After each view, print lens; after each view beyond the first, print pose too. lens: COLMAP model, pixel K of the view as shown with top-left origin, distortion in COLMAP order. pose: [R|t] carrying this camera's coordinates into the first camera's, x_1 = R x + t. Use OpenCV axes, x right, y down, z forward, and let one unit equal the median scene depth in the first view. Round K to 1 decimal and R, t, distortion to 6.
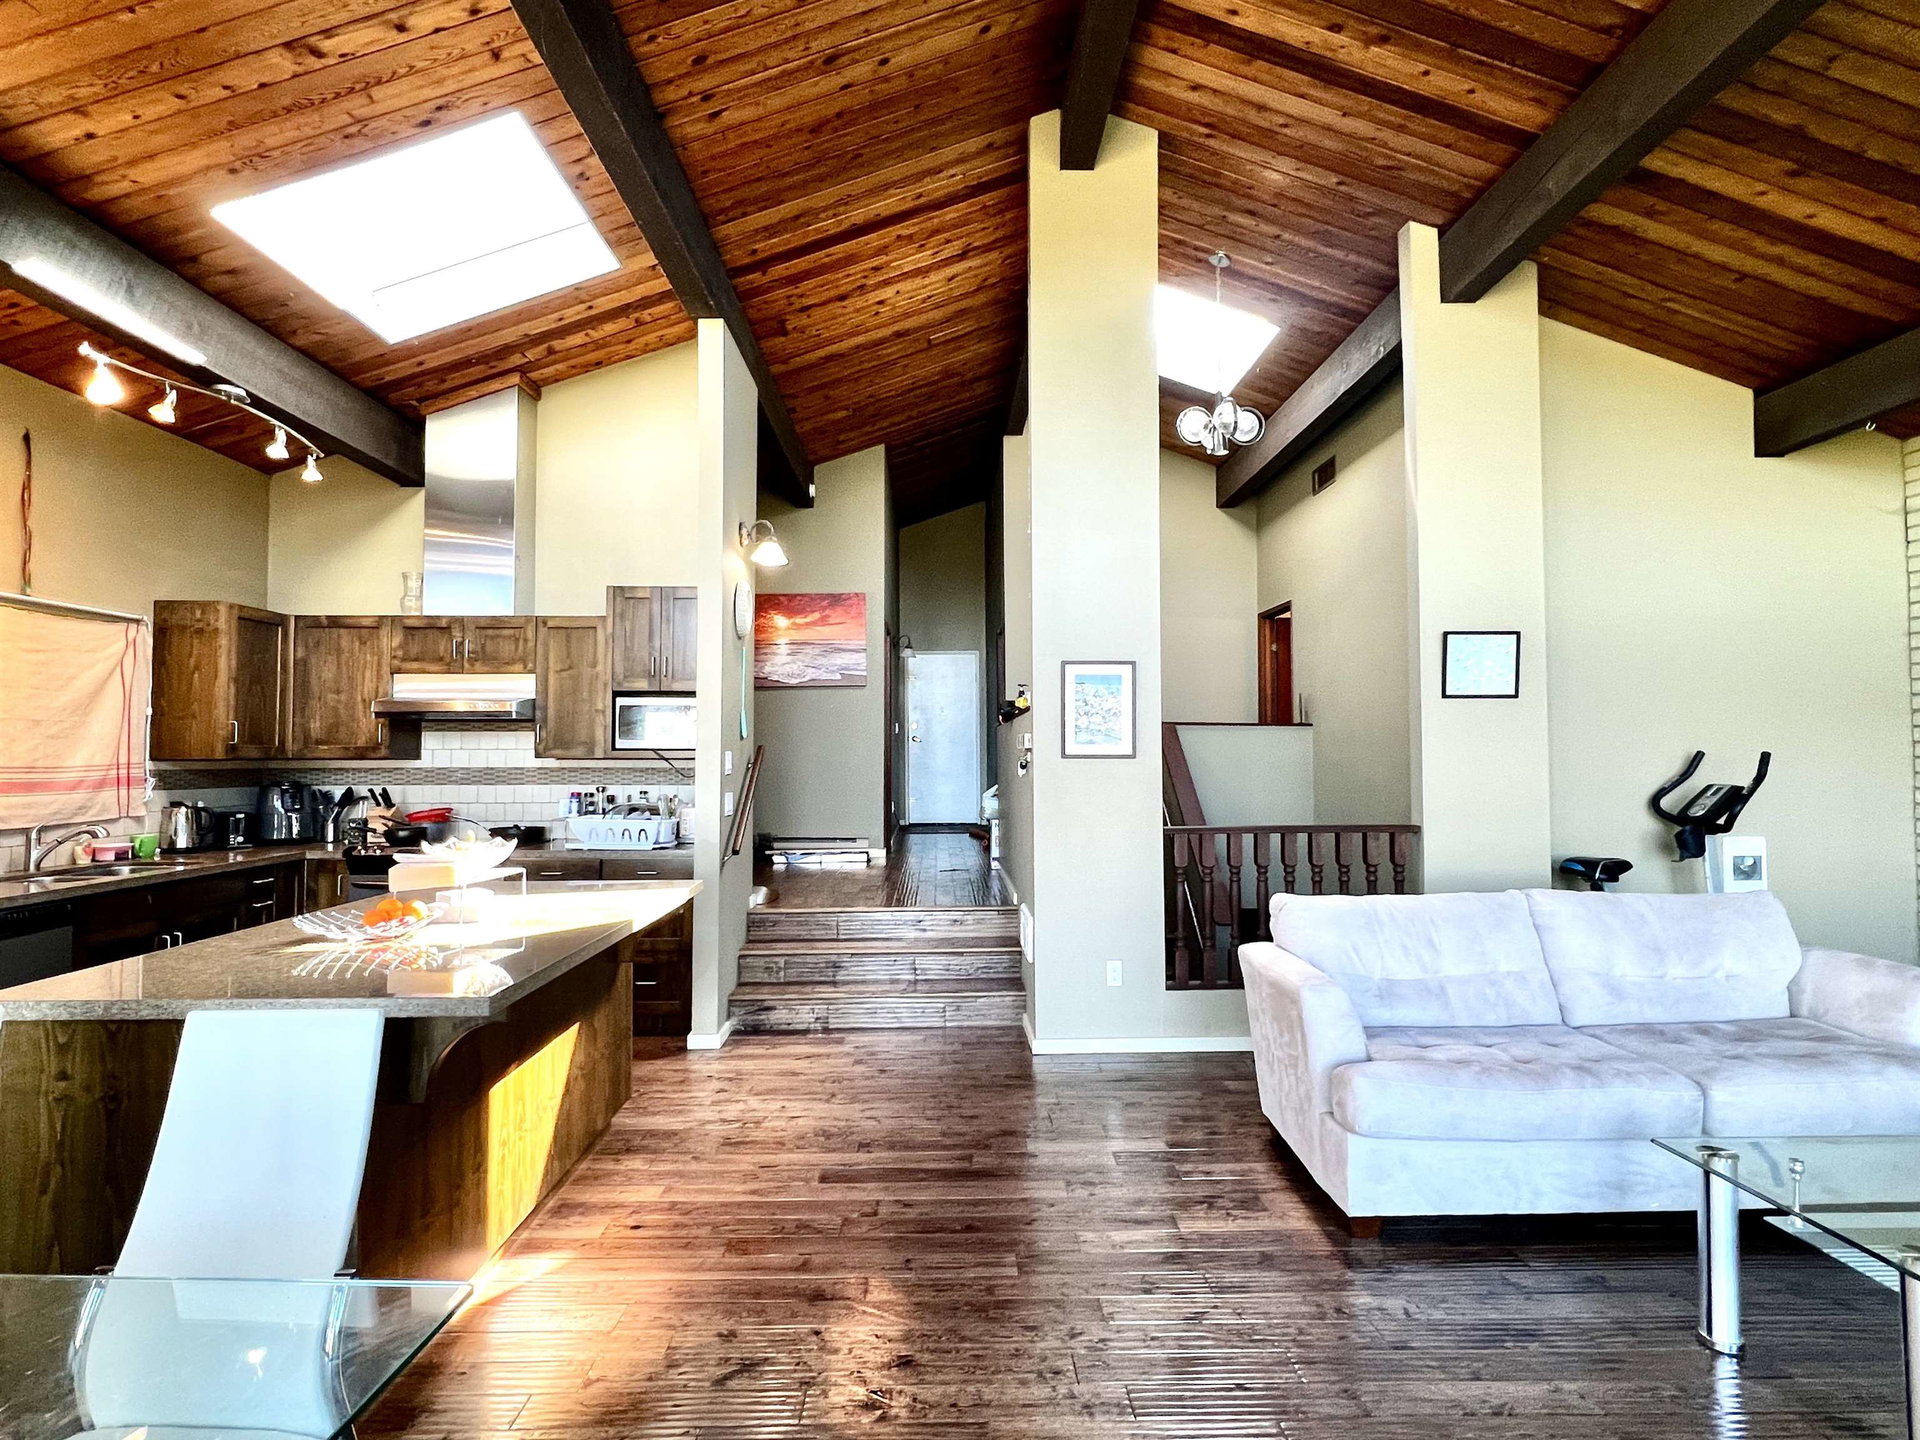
lens RADIAL K [[981.1, 0, 960.8], [0, 981.1, 723.6], [0, 0, 1]] dist [-0.003144, 0.000495]
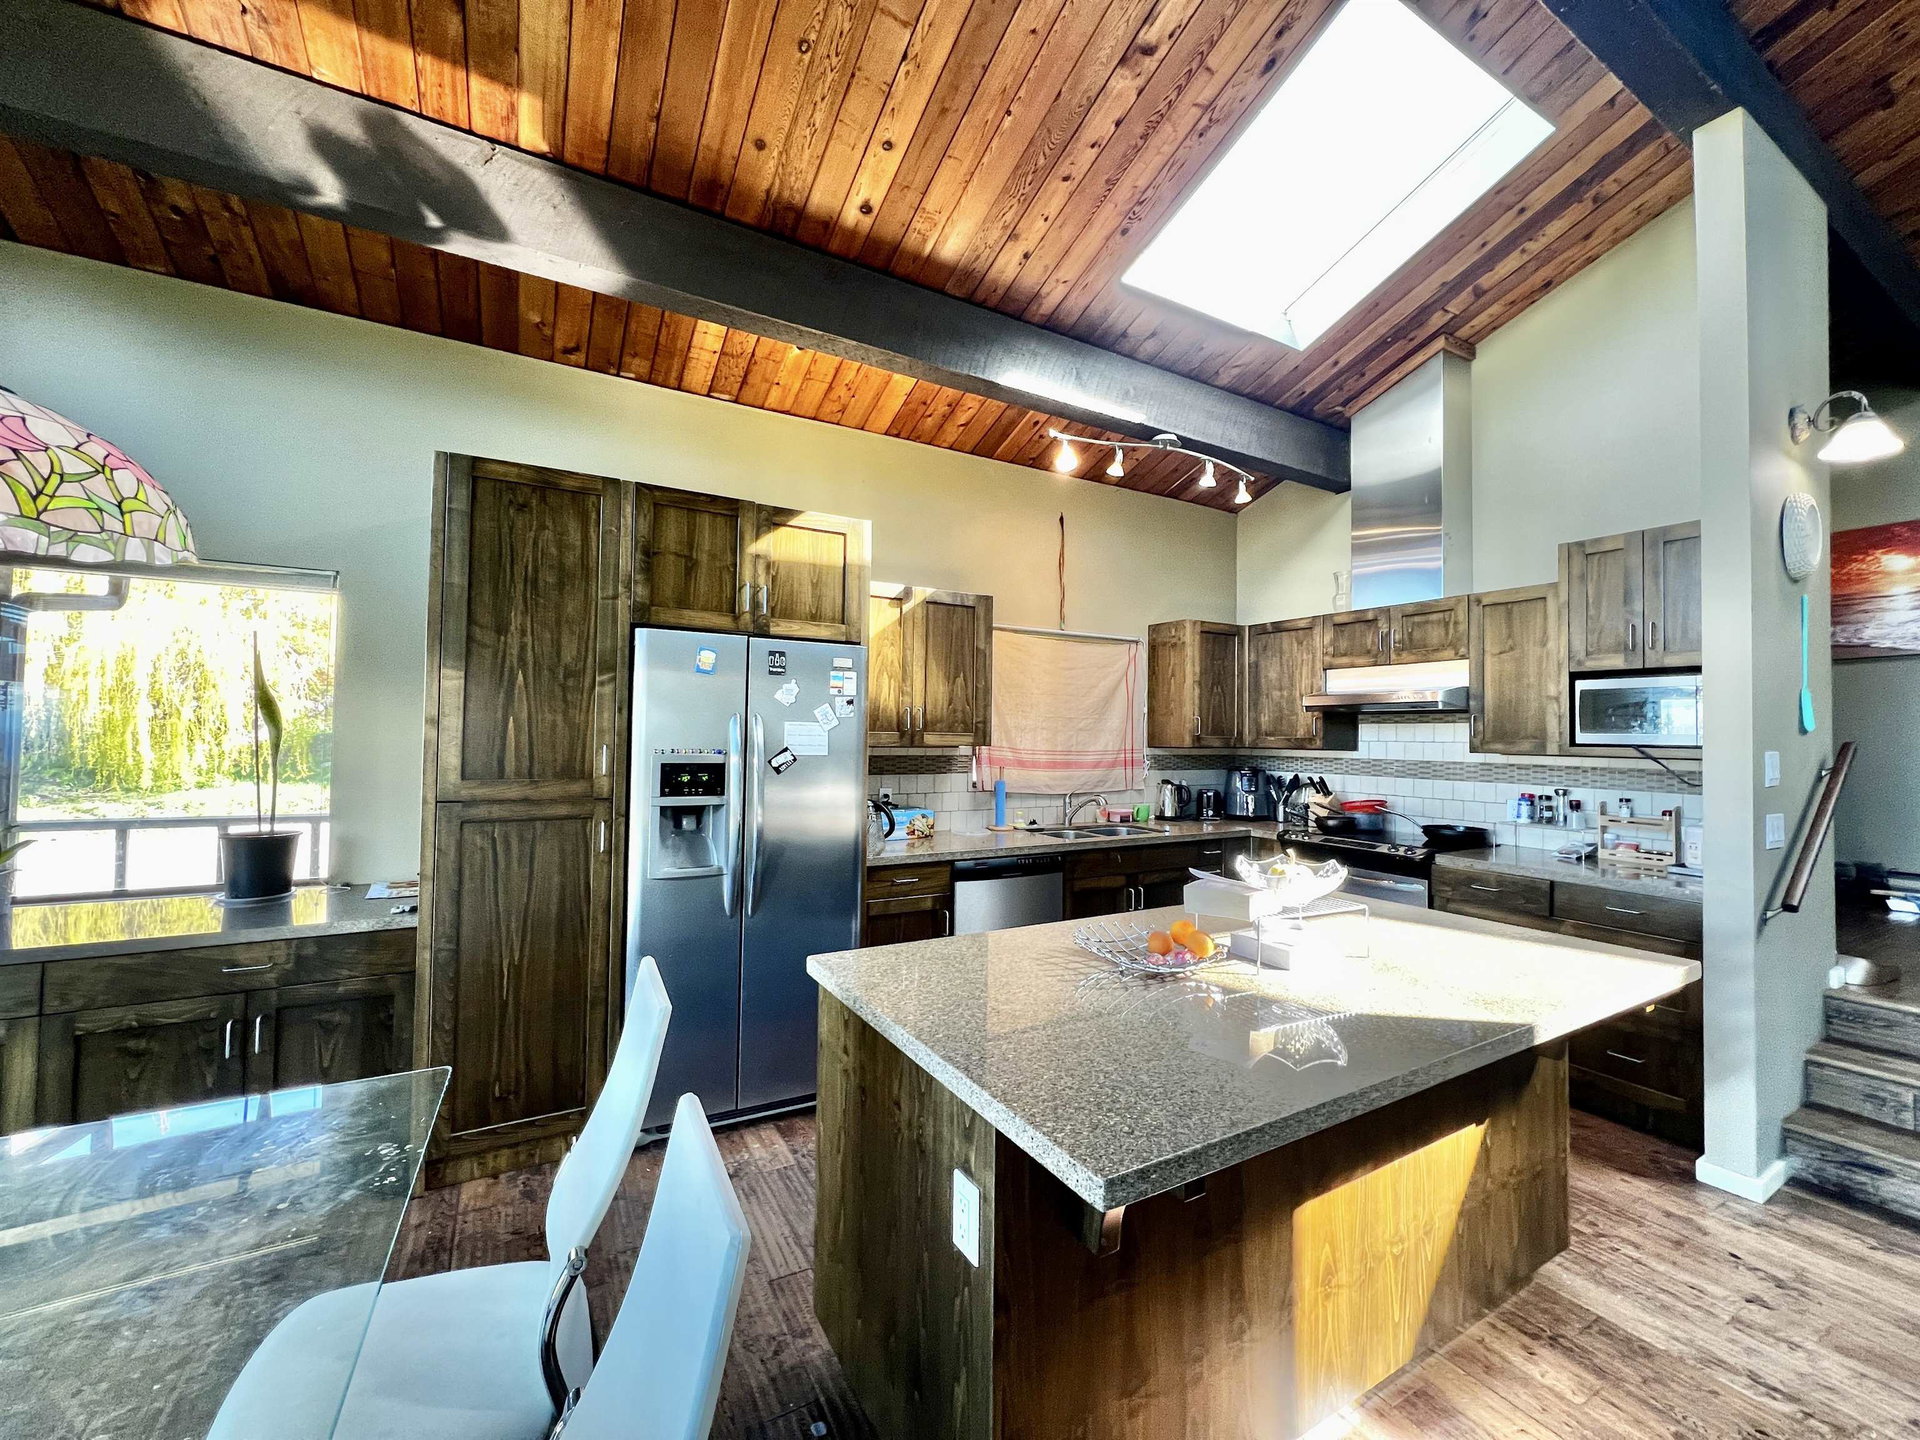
lens RADIAL K [[769.2, 0, 962.2], [0, 769.2, 712.8], [0, 0, 1]] dist [-0.001251, 0.000446]
pose [[0.479283, -0.017496, -0.877486, -0.043124], [0.014527, 0.999822, -0.012000, -0.000114], [0.877540, -0.006996, 0.479452, 0.275407]]
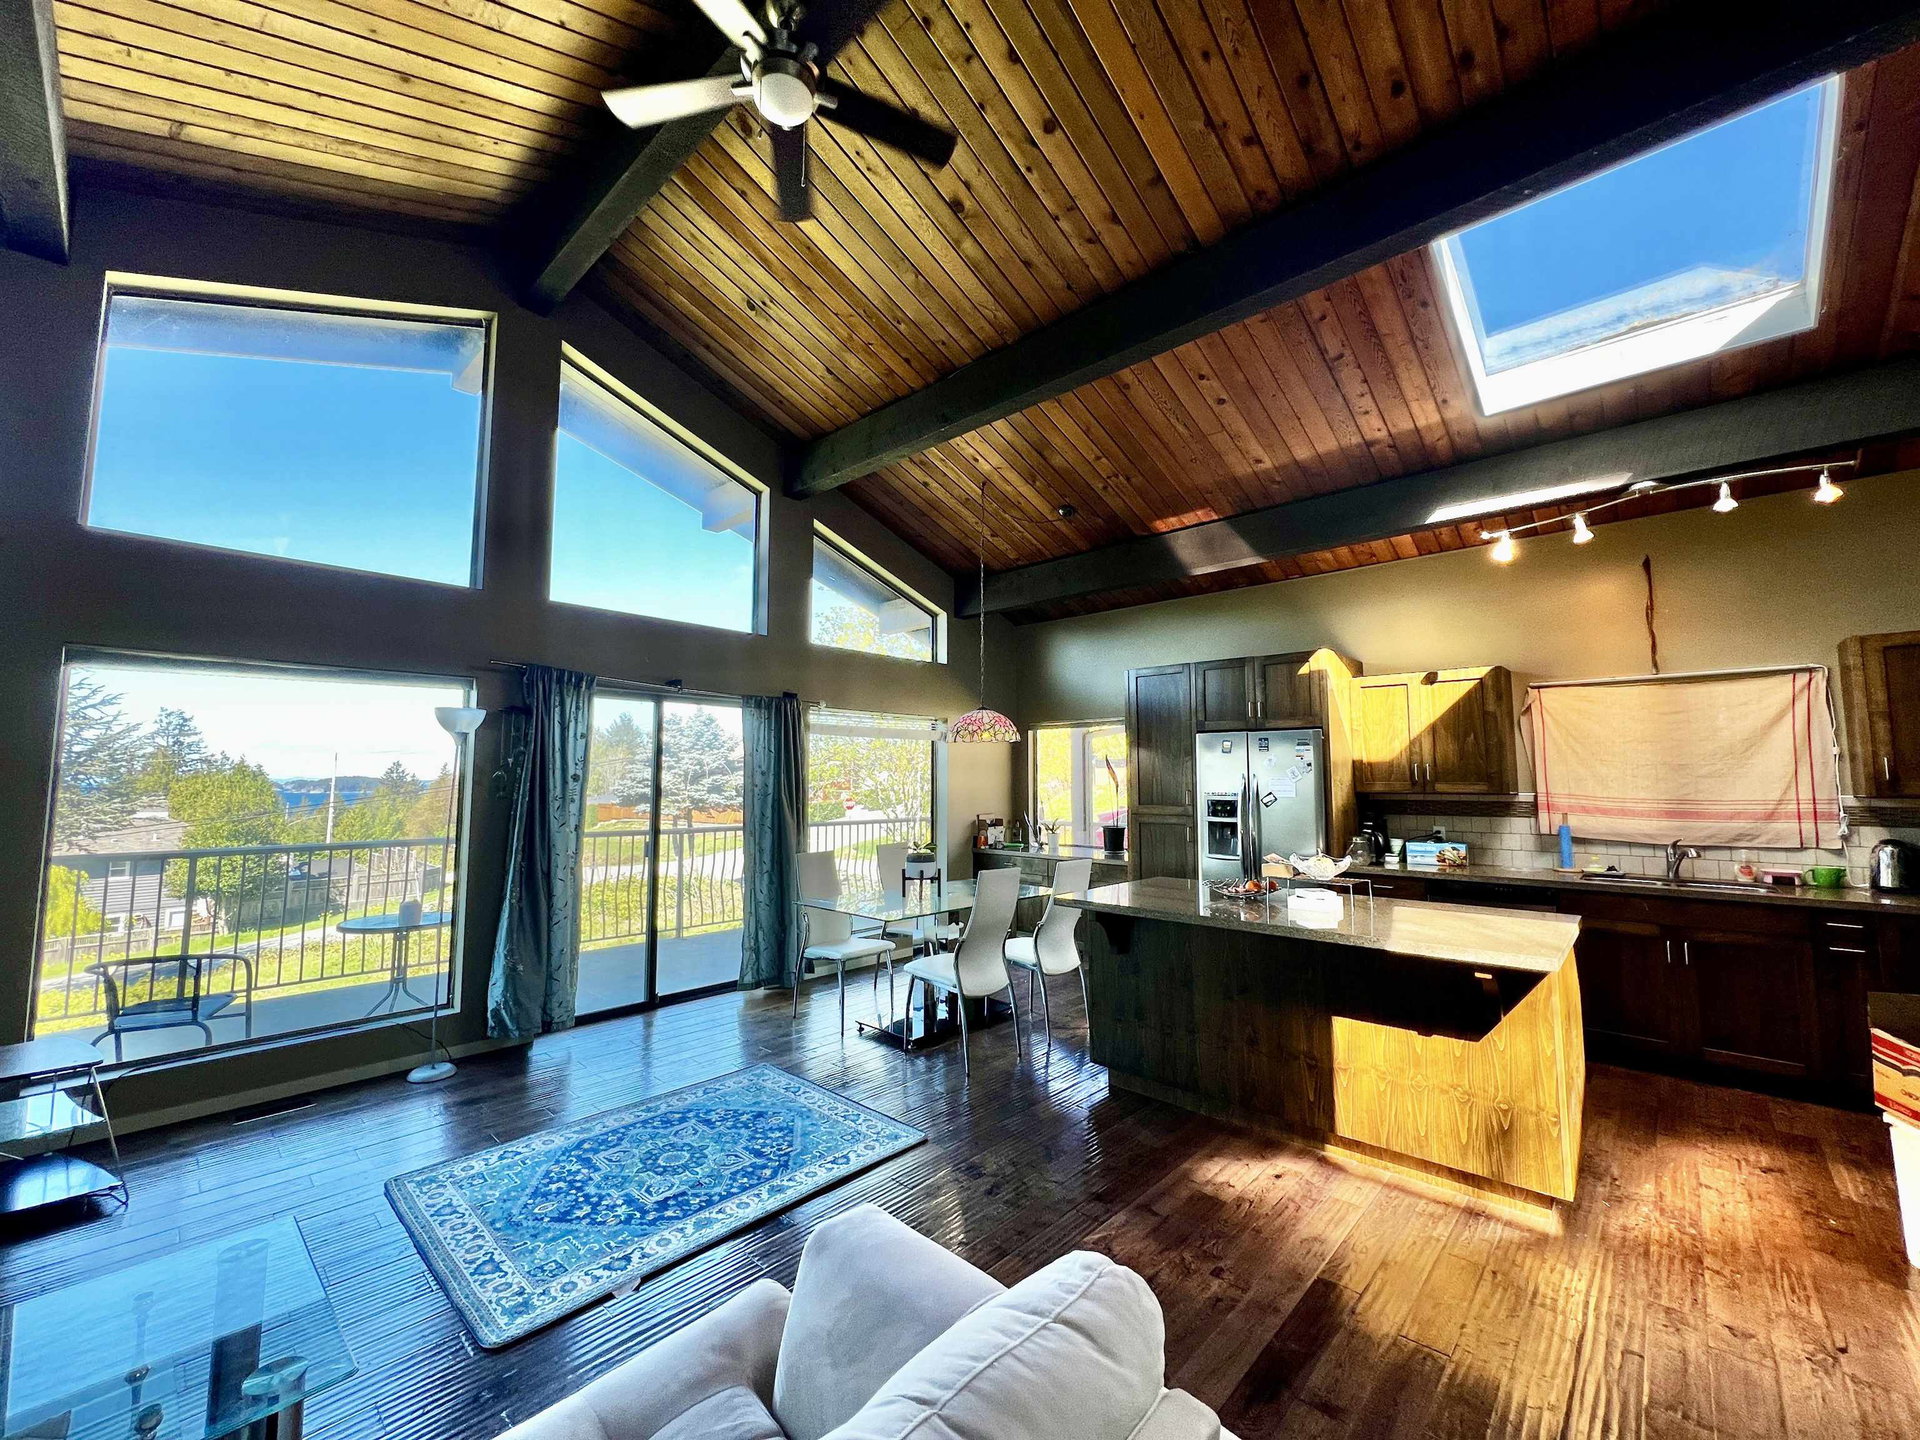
lens RADIAL K [[769.2, 0, 957.1], [0, 769.2, 714.2], [0, 0, 1]] dist [-0.001251, 0.000446]
pose [[-0.696242, -0.060545, -0.715249, 0.401816], [0.024202, 0.993890, -0.107691, 0.013883], [0.717399, -0.092289, -0.690523, 0.838935]]
